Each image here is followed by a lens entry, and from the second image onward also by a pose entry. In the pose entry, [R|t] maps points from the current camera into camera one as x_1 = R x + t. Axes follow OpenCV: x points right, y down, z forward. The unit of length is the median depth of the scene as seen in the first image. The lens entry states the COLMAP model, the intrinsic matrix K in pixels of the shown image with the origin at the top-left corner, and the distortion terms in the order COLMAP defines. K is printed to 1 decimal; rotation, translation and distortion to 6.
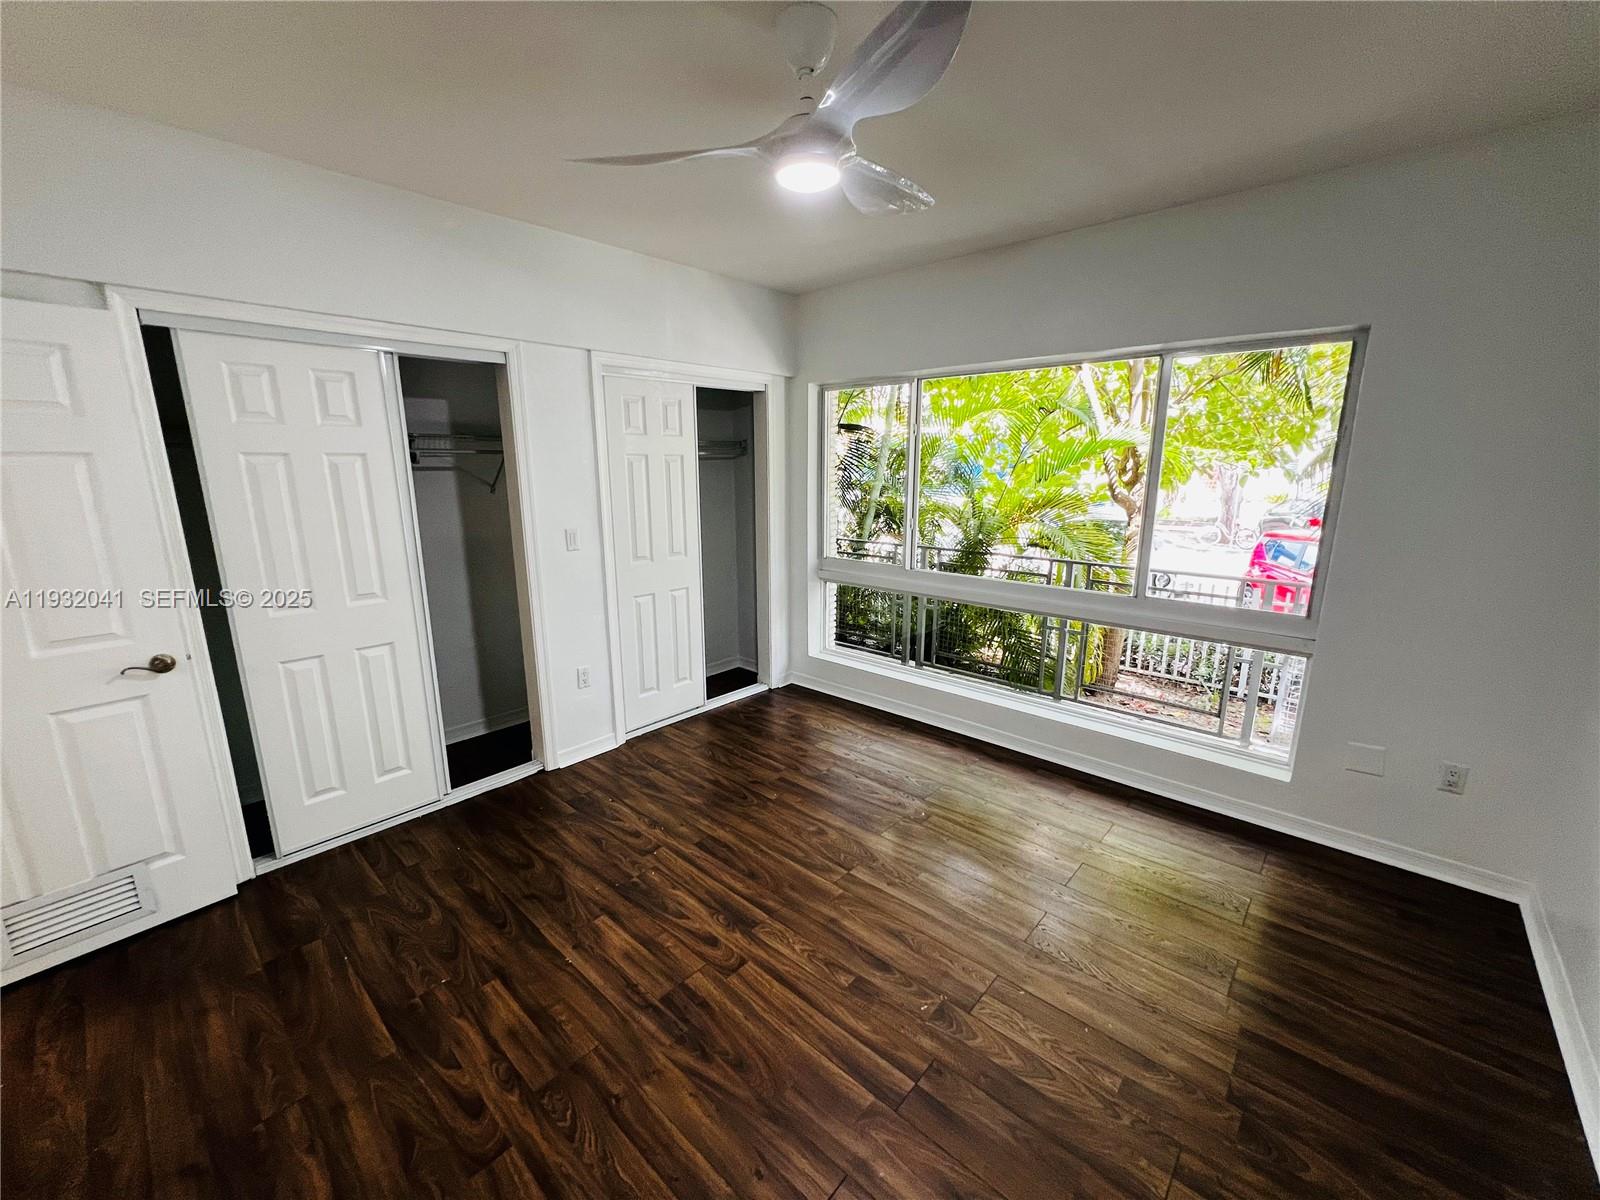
lens RADIAL K [[638.7, 0, 795.3], [0, 638.7, 596.1], [0, 0, 1]] dist [-0.001103, 0.000682]
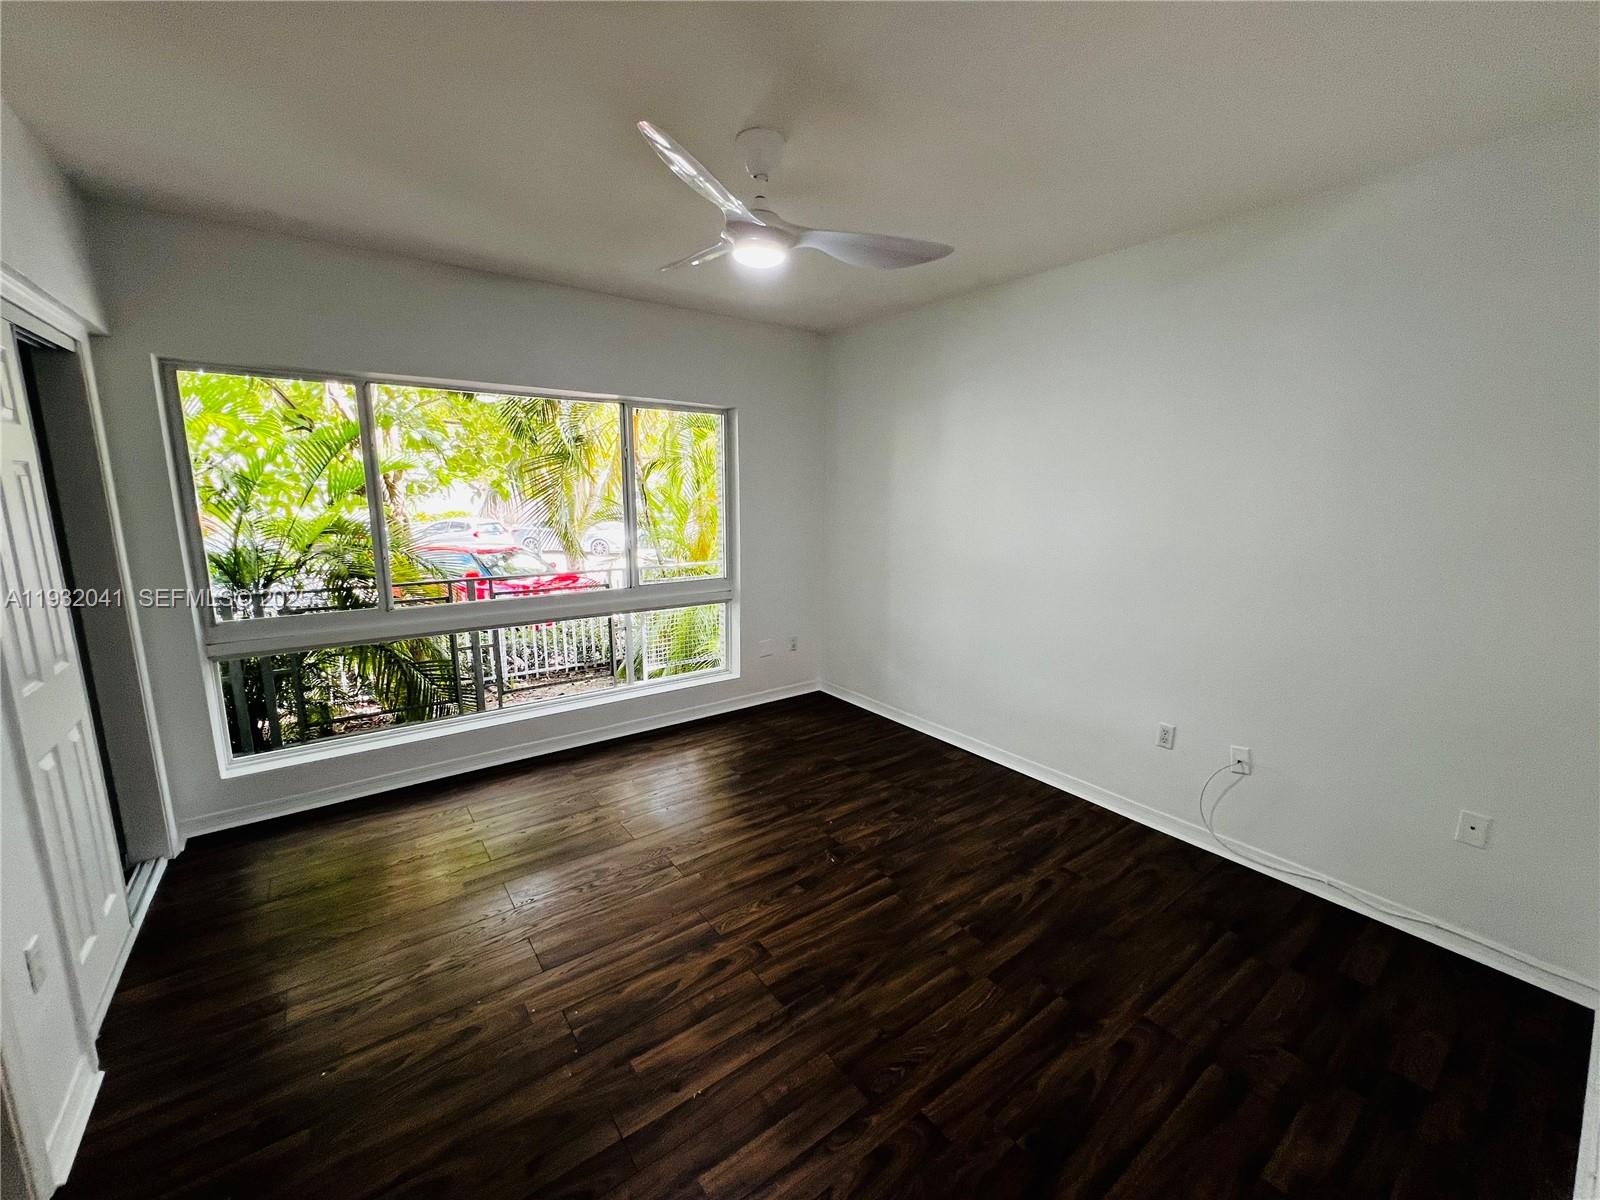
lens RADIAL K [[638.7, 0, 799.8], [0, 638.7, 606.3], [0, 0, 1]] dist [-0.001103, 0.000682]
pose [[0.195317, -0.176967, 0.964642, -0.858378], [0.194575, 0.971026, 0.138741, -0.098549], [-0.961245, 0.160597, 0.224091, 0.511021]]
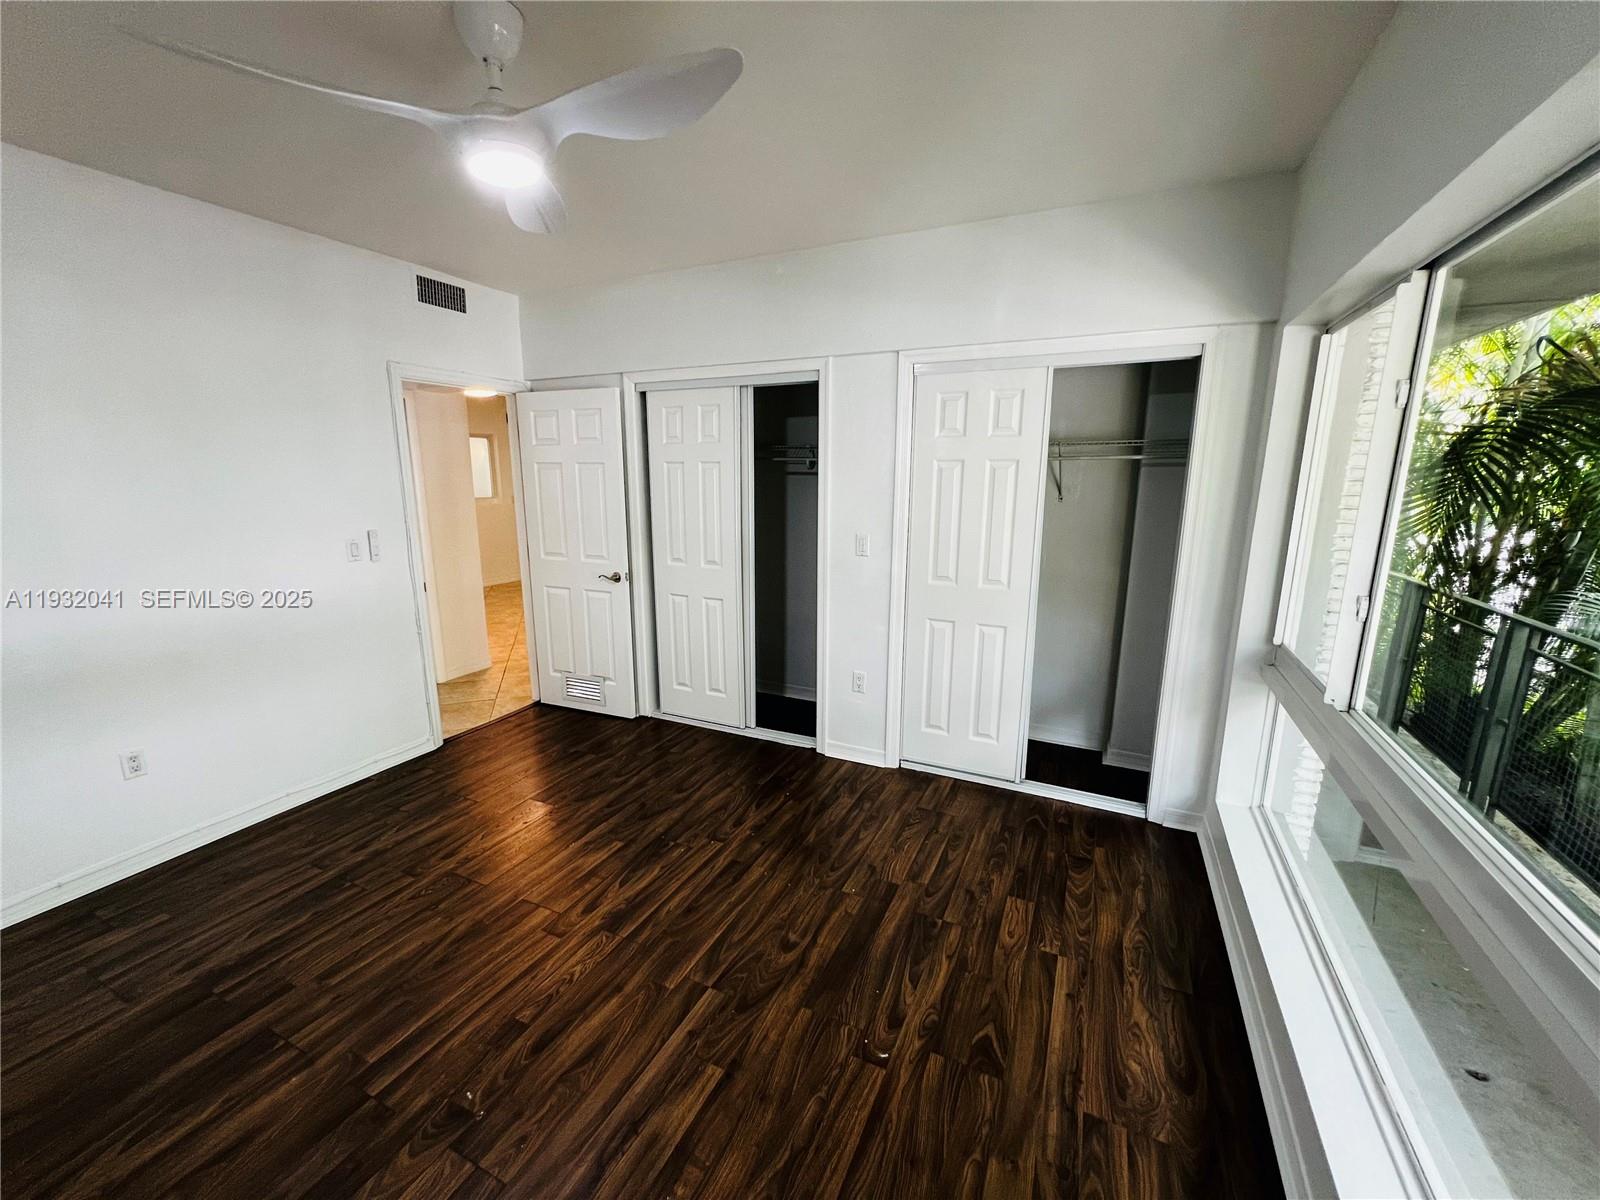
lens RADIAL K [[638.7, 0, 809.0], [0, 638.7, 599.1], [0, 0, 1]] dist [-0.001103, 0.000682]
pose [[0.297582, 0.194475, -0.934679, 0.795958], [-0.198459, 0.970247, 0.138690, -0.175069], [0.933841, 0.144224, 0.327323, 0.817346]]
